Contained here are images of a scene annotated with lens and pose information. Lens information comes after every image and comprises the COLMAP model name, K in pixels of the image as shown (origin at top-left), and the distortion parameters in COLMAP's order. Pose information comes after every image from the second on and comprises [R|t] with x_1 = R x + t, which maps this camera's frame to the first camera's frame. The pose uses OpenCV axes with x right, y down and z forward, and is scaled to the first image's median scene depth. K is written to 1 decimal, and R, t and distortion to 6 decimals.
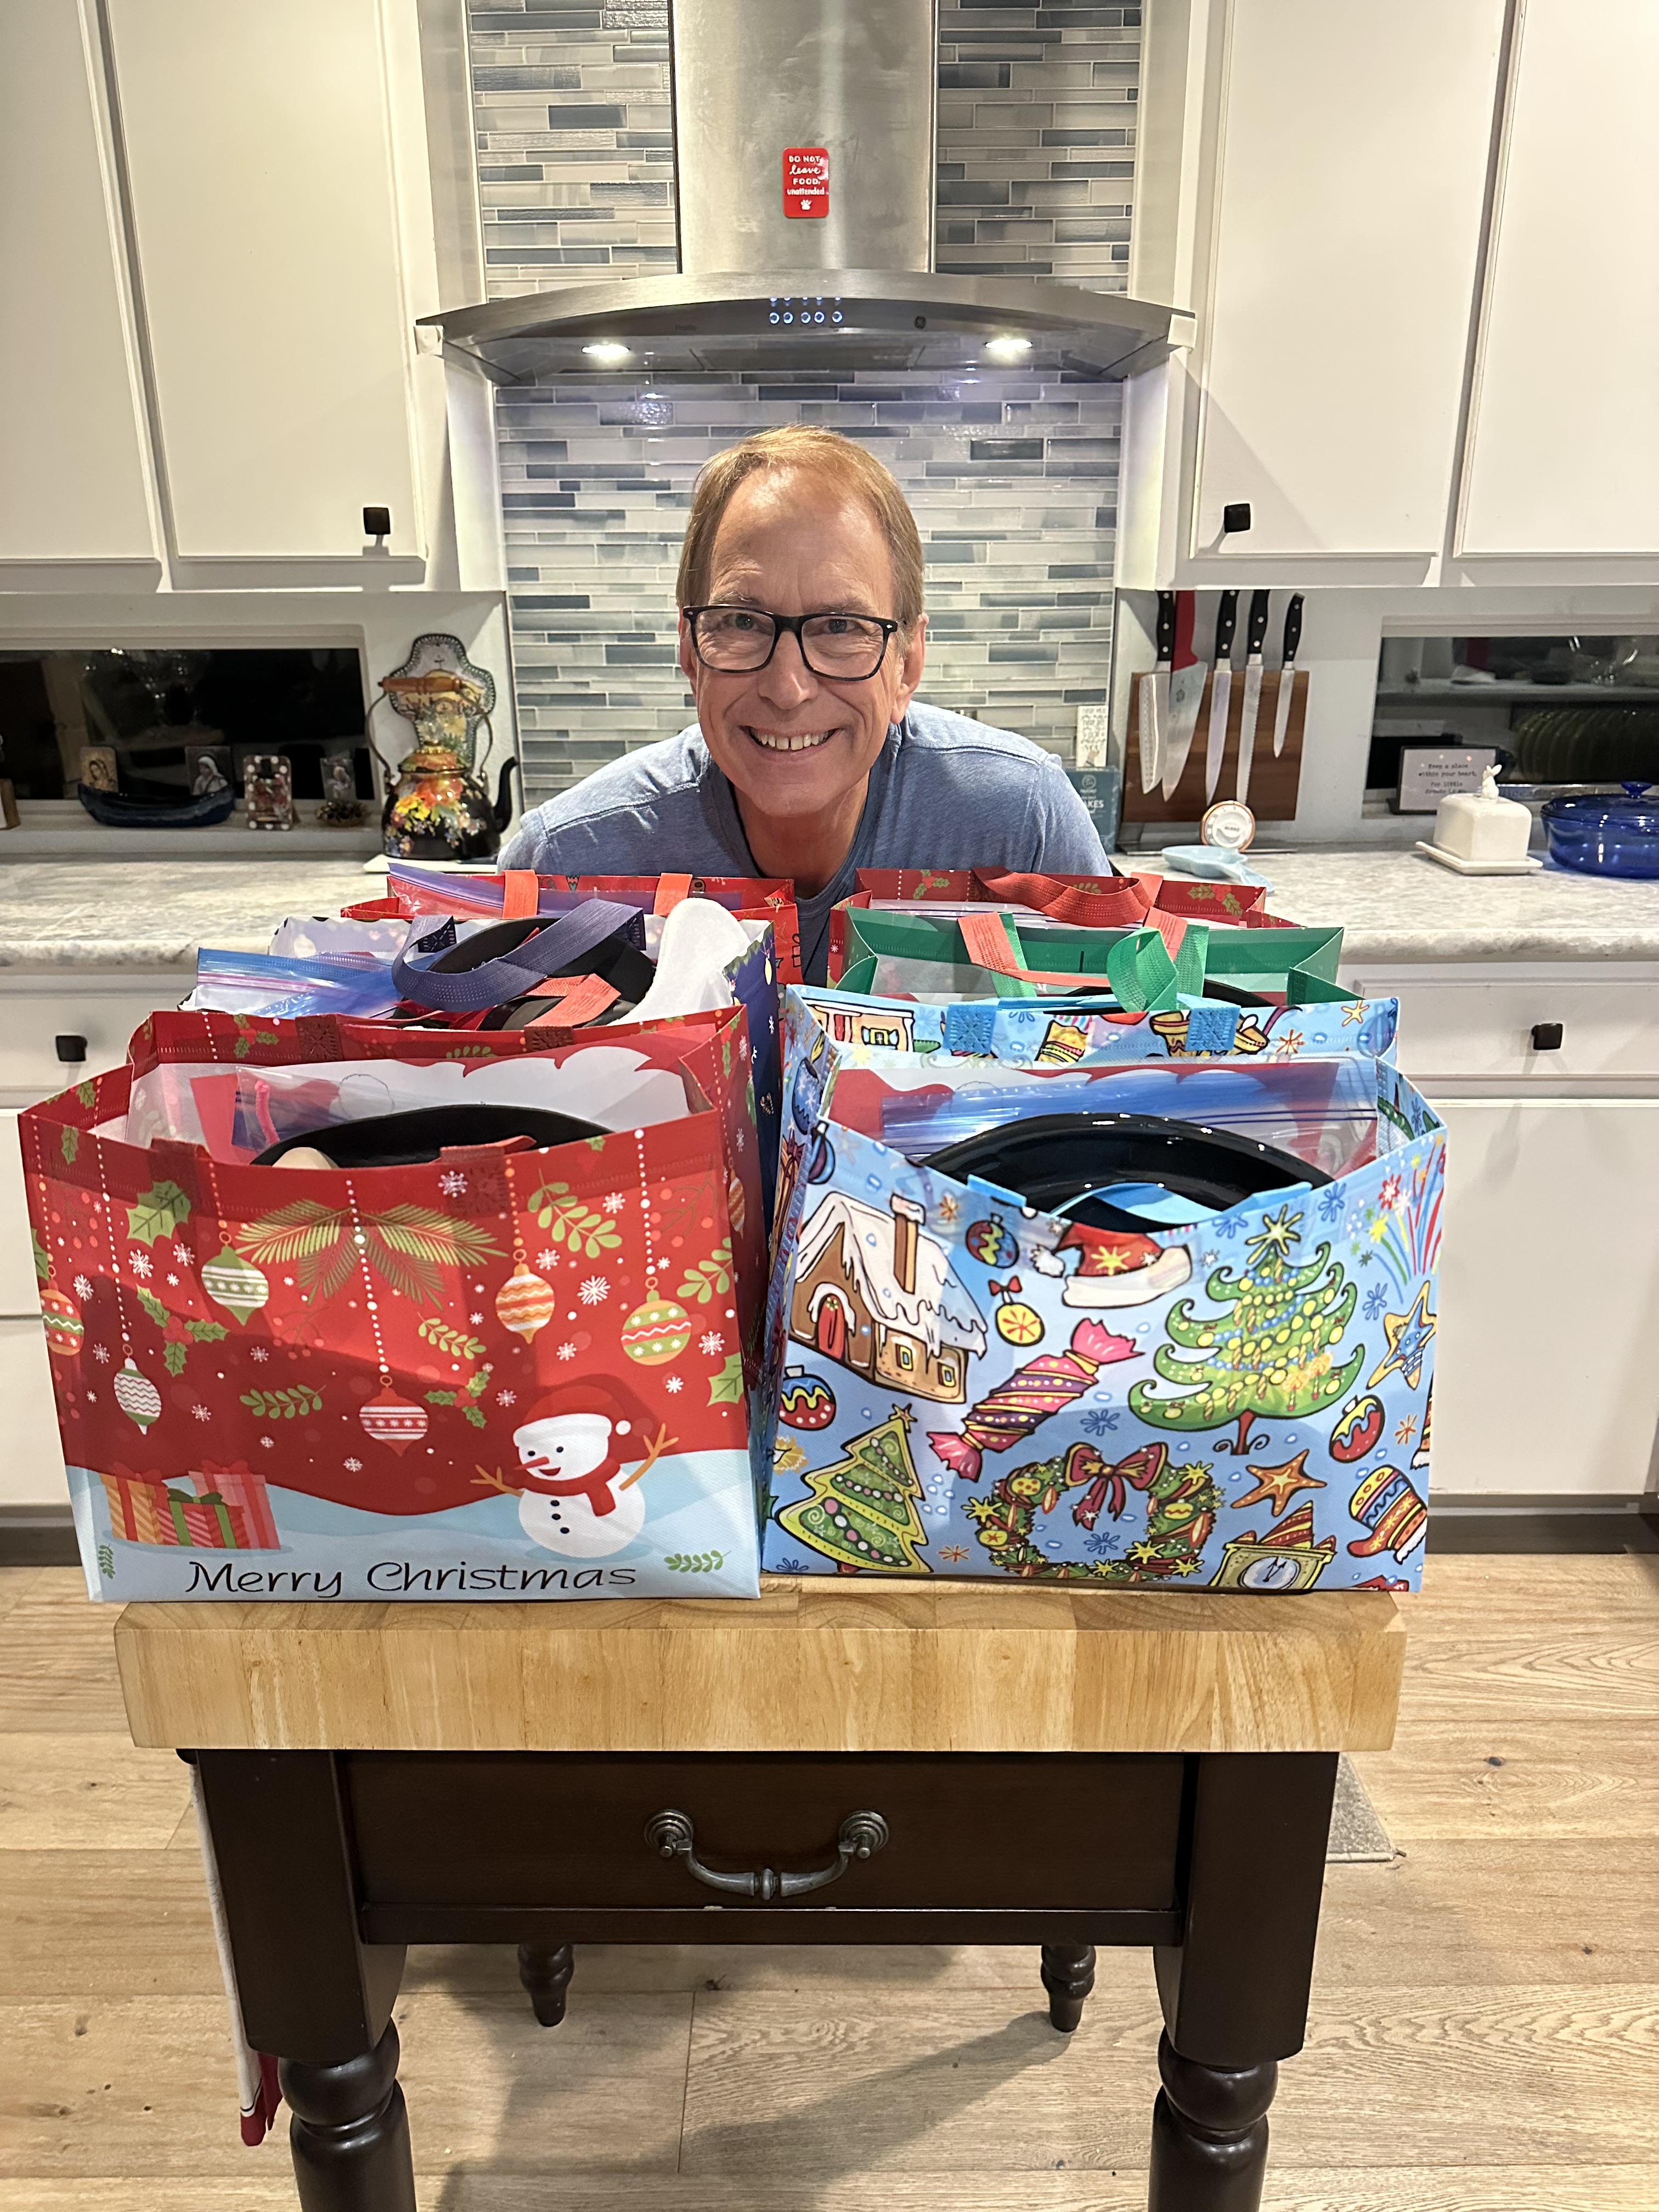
lens RADIAL K [[1569.9, 0, 829.5], [0, 1569.9, 1106.0], [0, 0, 1]] dist [0.001135, 0.000204]
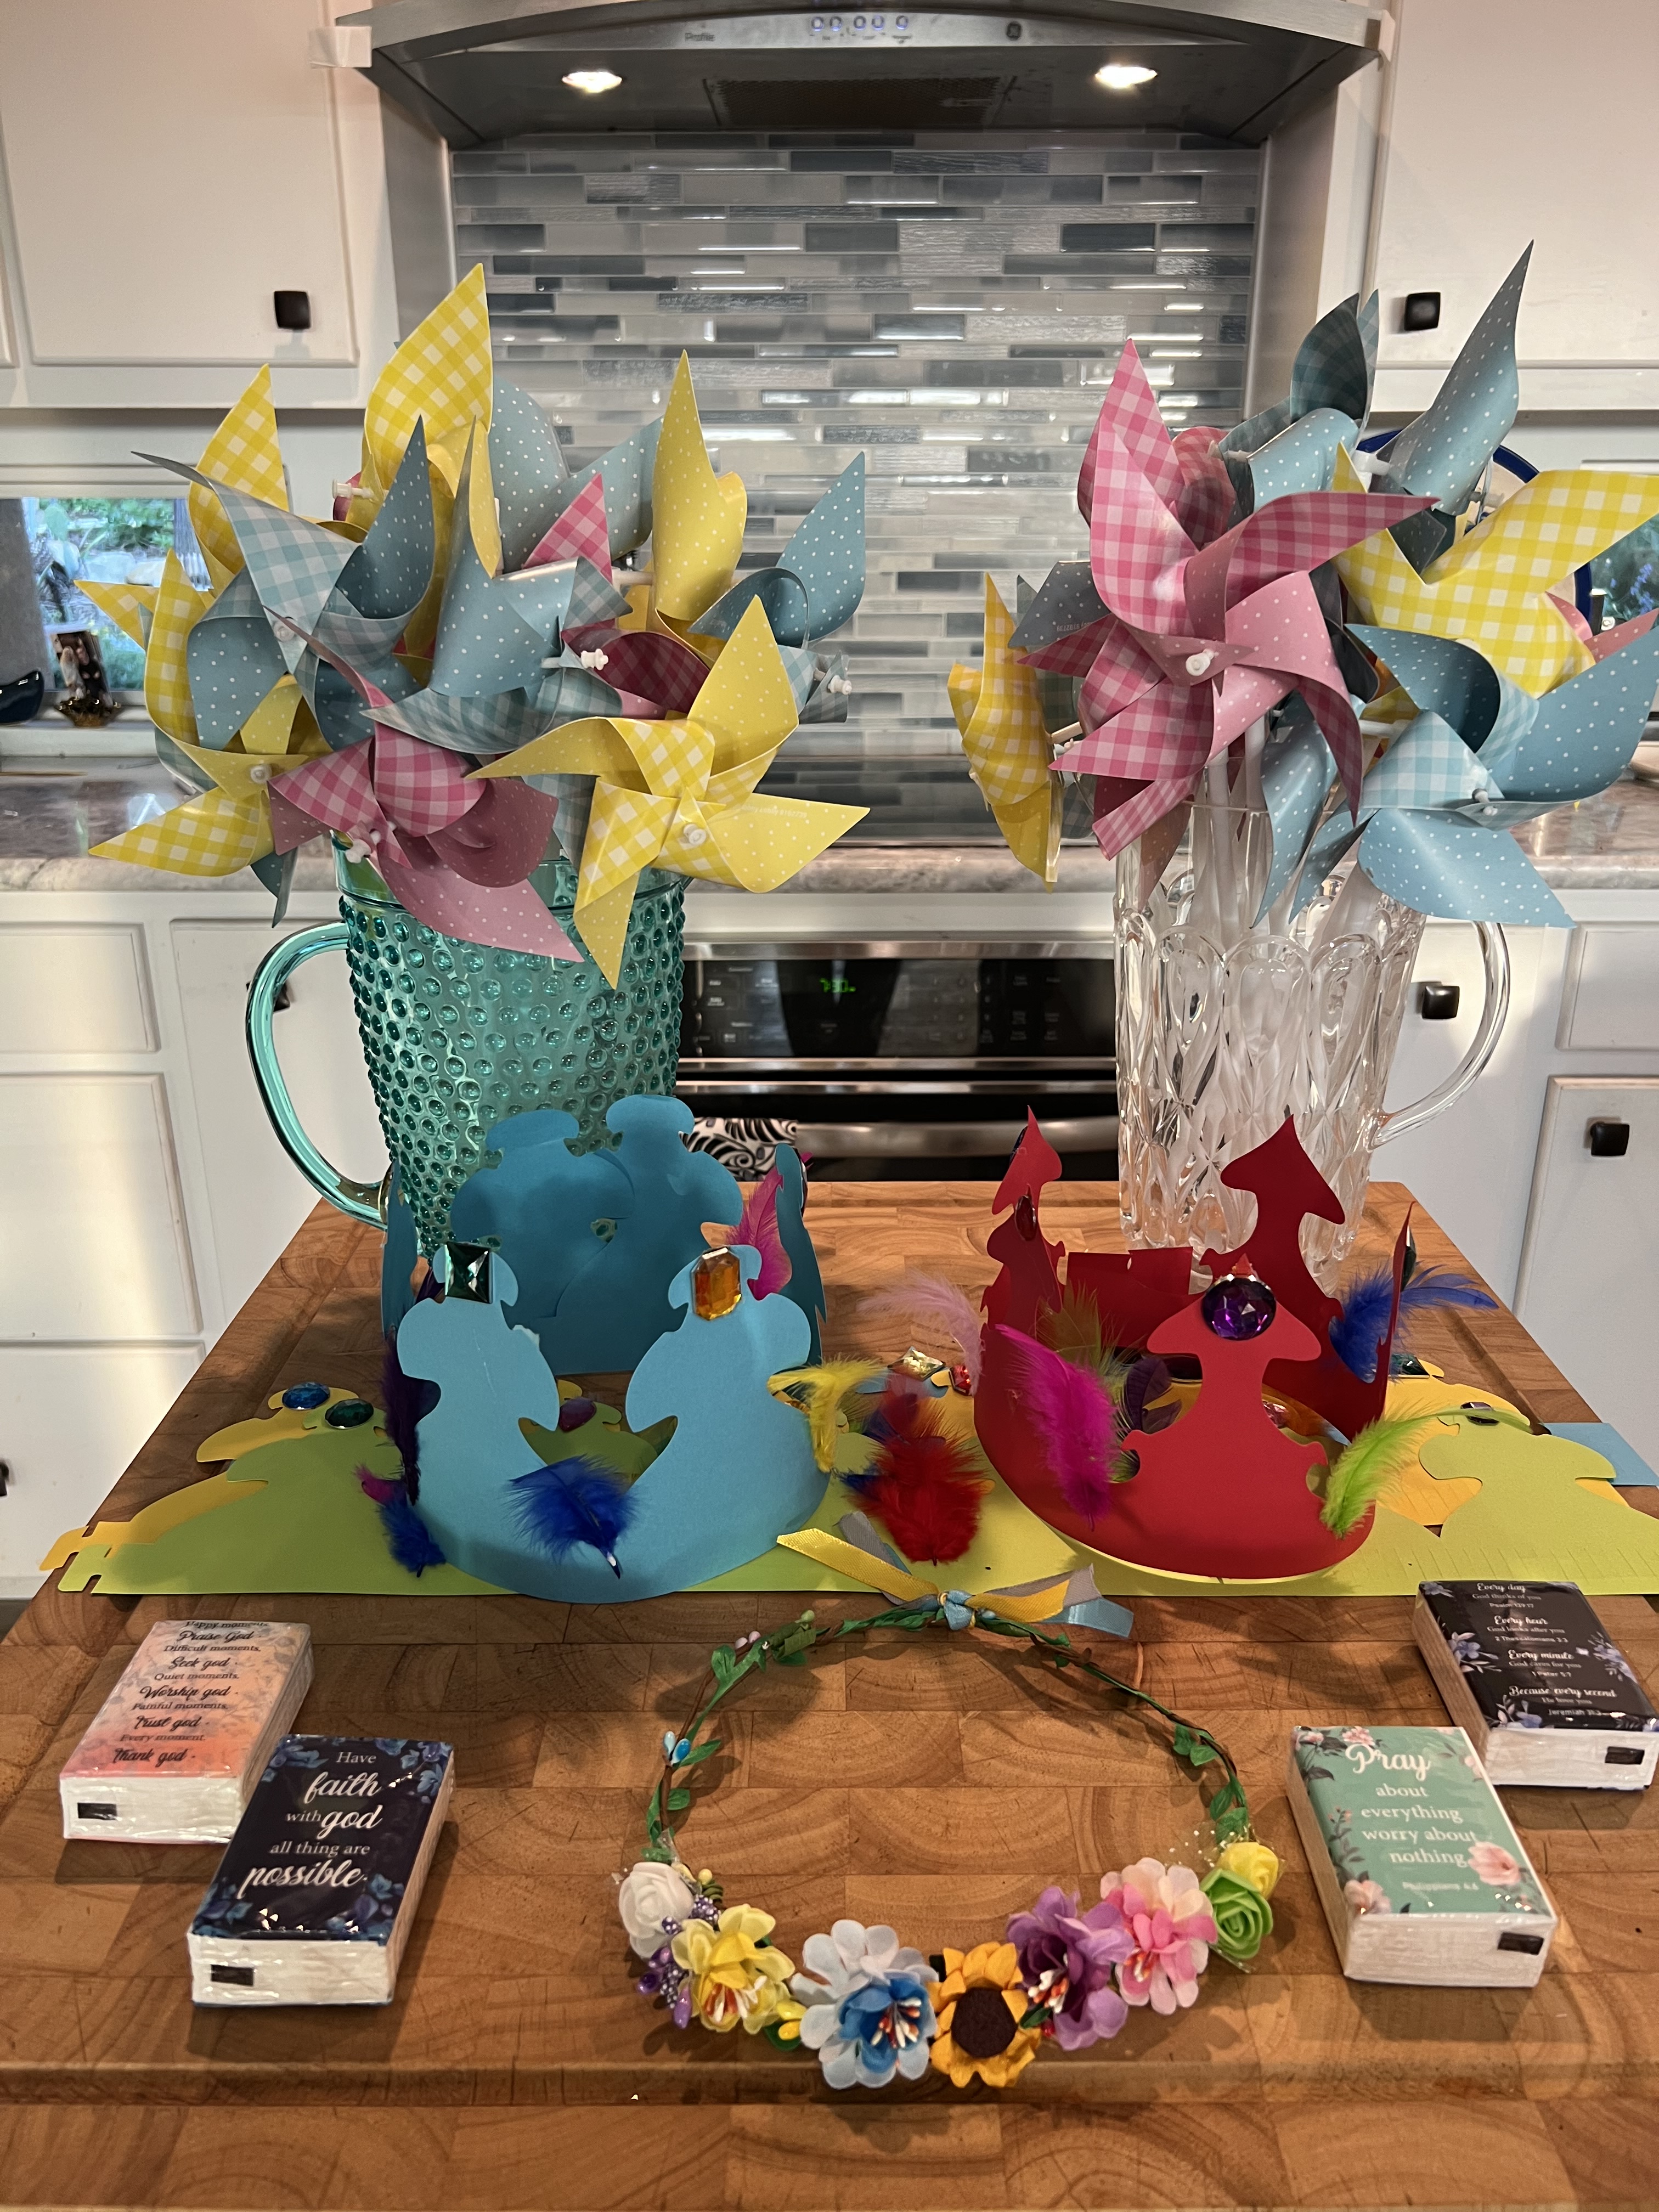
lens RADIAL K [[1693.0, 0, 829.5], [0, 1693.0, 1106.0], [0, 0, 1]] dist [-0.001998, -0.000882]
pose [[0.999993, 0.003820, 0.000448, -0.024479], [-0.003829, 0.999743, 0.022341, -0.005802], [-0.000362, -0.022343, 0.999750, 0.152466]]
